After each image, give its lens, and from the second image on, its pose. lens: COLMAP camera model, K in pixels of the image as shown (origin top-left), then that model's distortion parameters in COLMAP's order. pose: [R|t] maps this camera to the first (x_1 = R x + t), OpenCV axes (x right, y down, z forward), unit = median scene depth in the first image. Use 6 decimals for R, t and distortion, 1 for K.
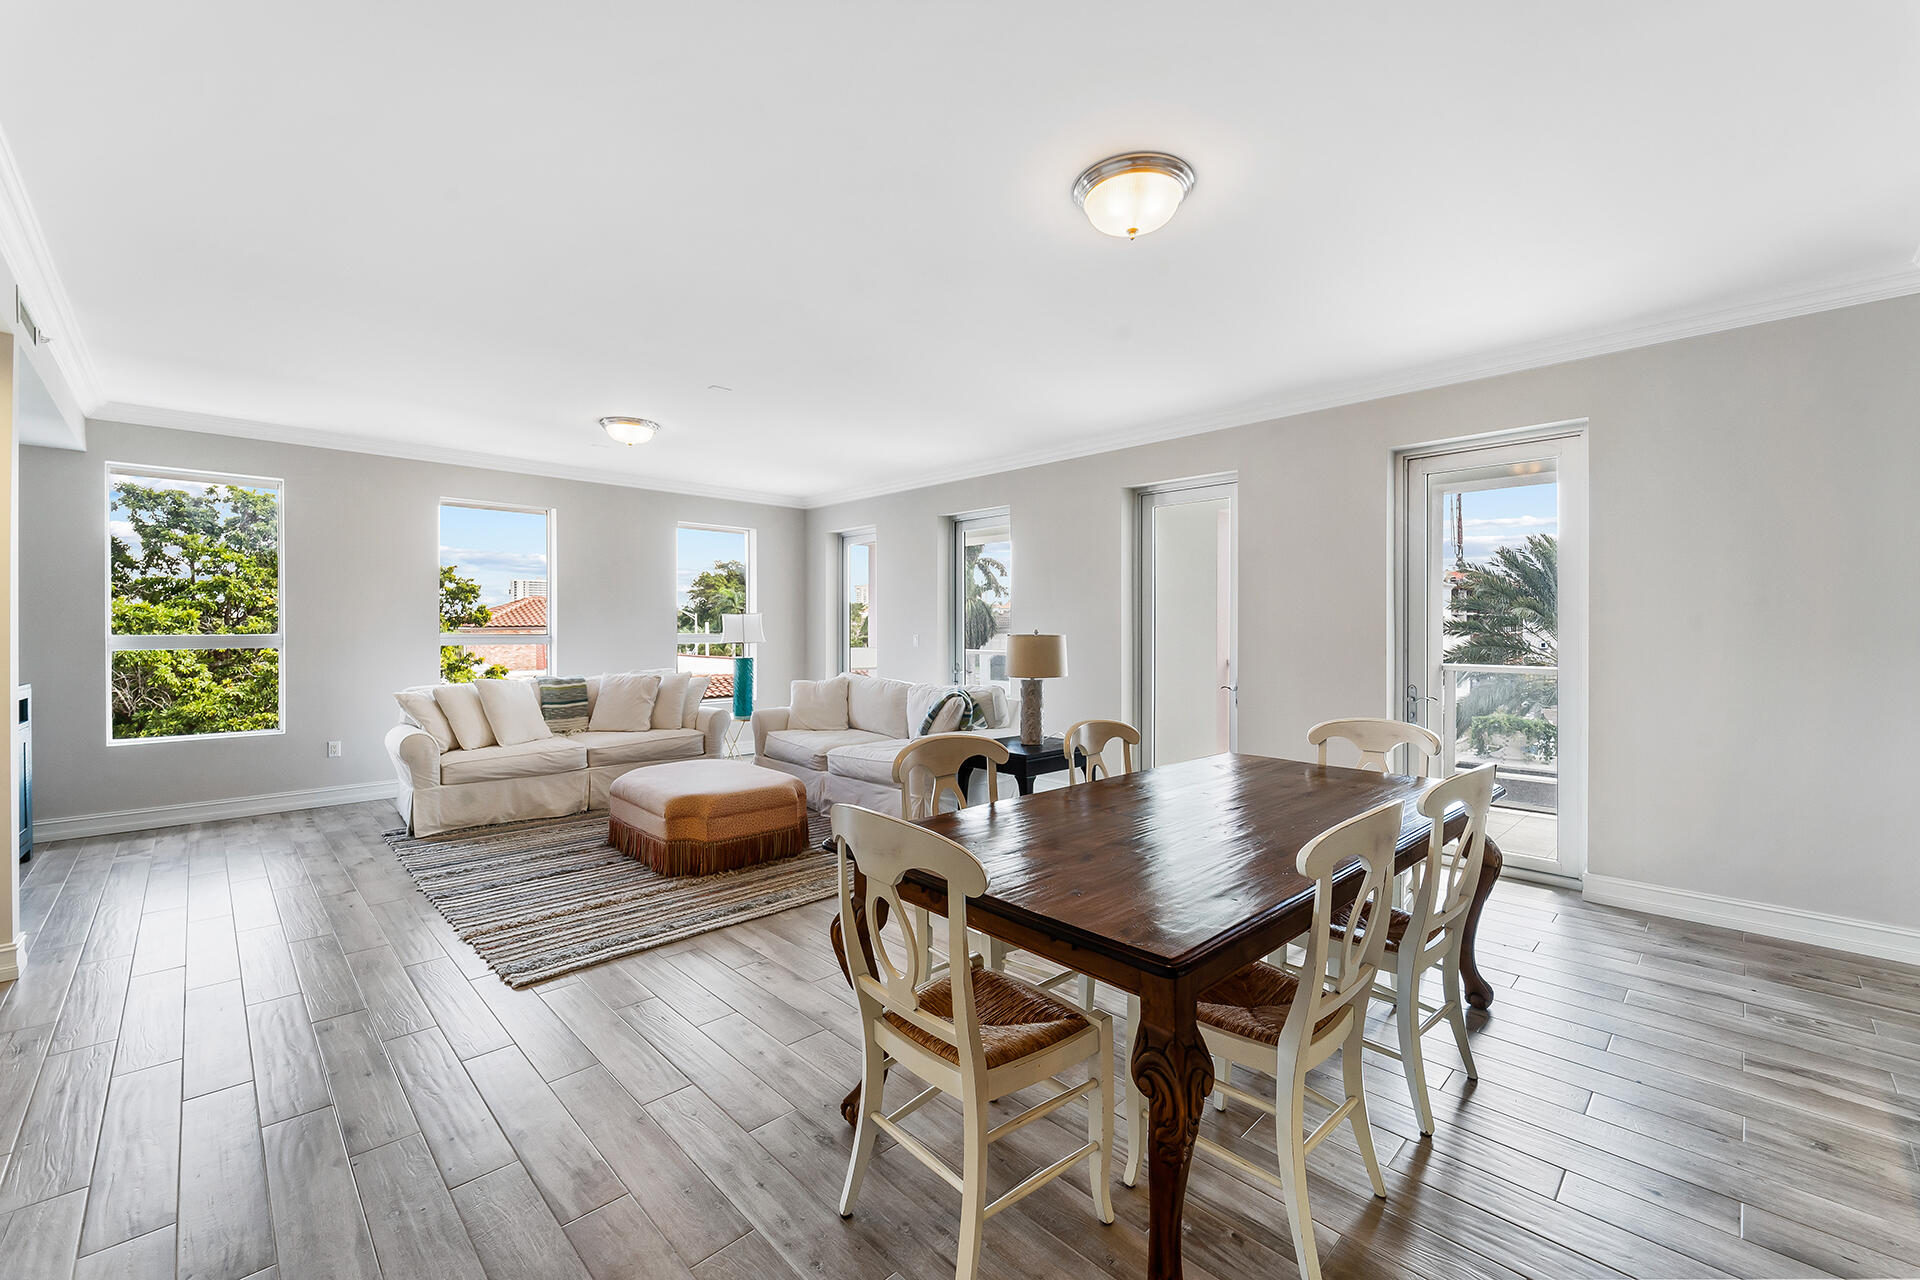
lens RADIAL K [[786.2, 0, 970.7], [0, 786.2, 632.1], [0, 0, 1]] dist [-0.000230, 0.006264]
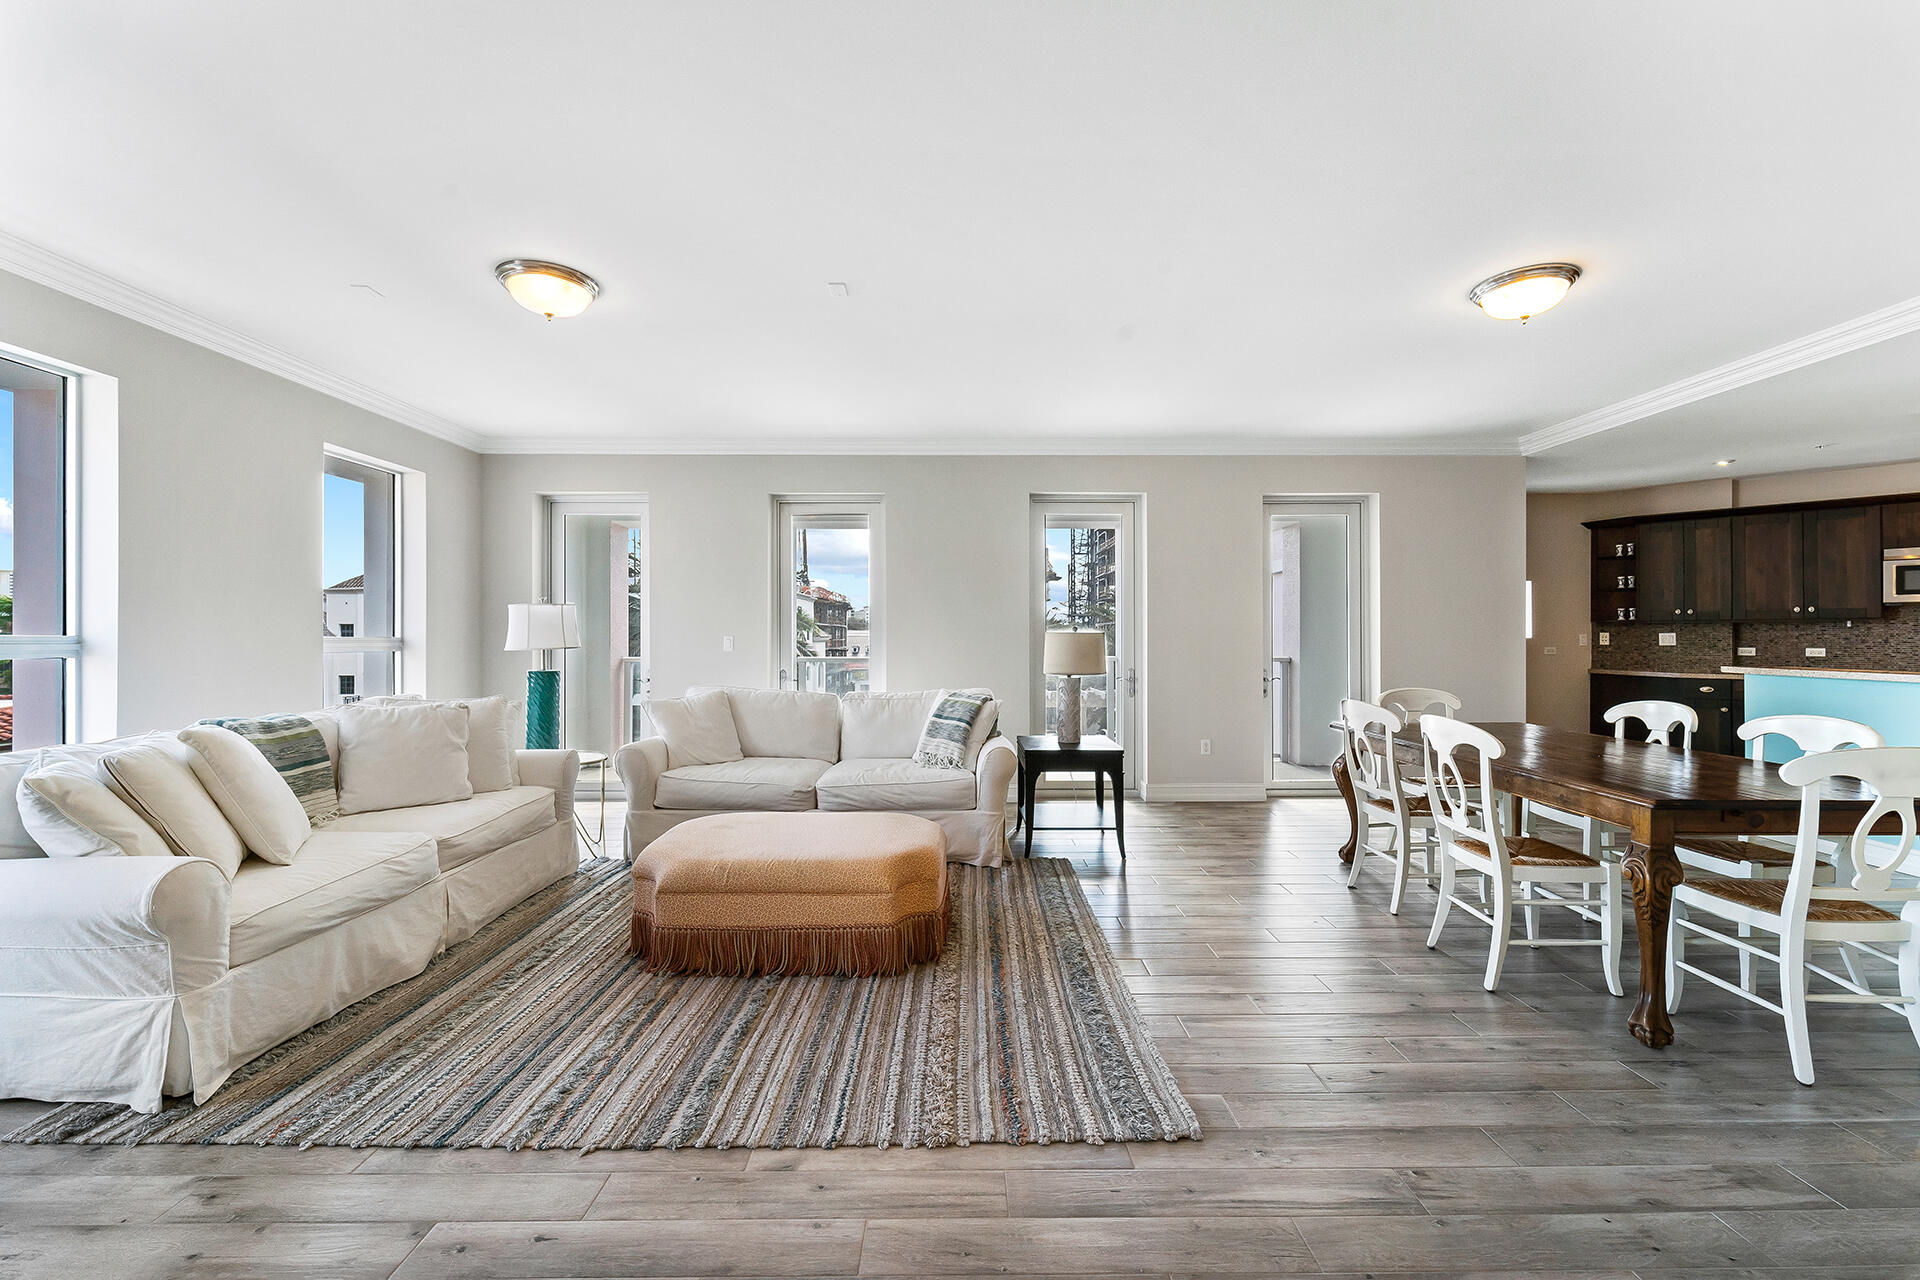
lens RADIAL K [[786.2, 0, 970.7], [0, 786.2, 632.1], [0, 0, 1]] dist [-0.000230, 0.006264]
pose [[0.691887, 0.002005, 0.722003, -0.659860], [0.005427, 0.999953, -0.007977, 0.009186], [-0.721986, 0.009438, 0.691843, 0.362427]]
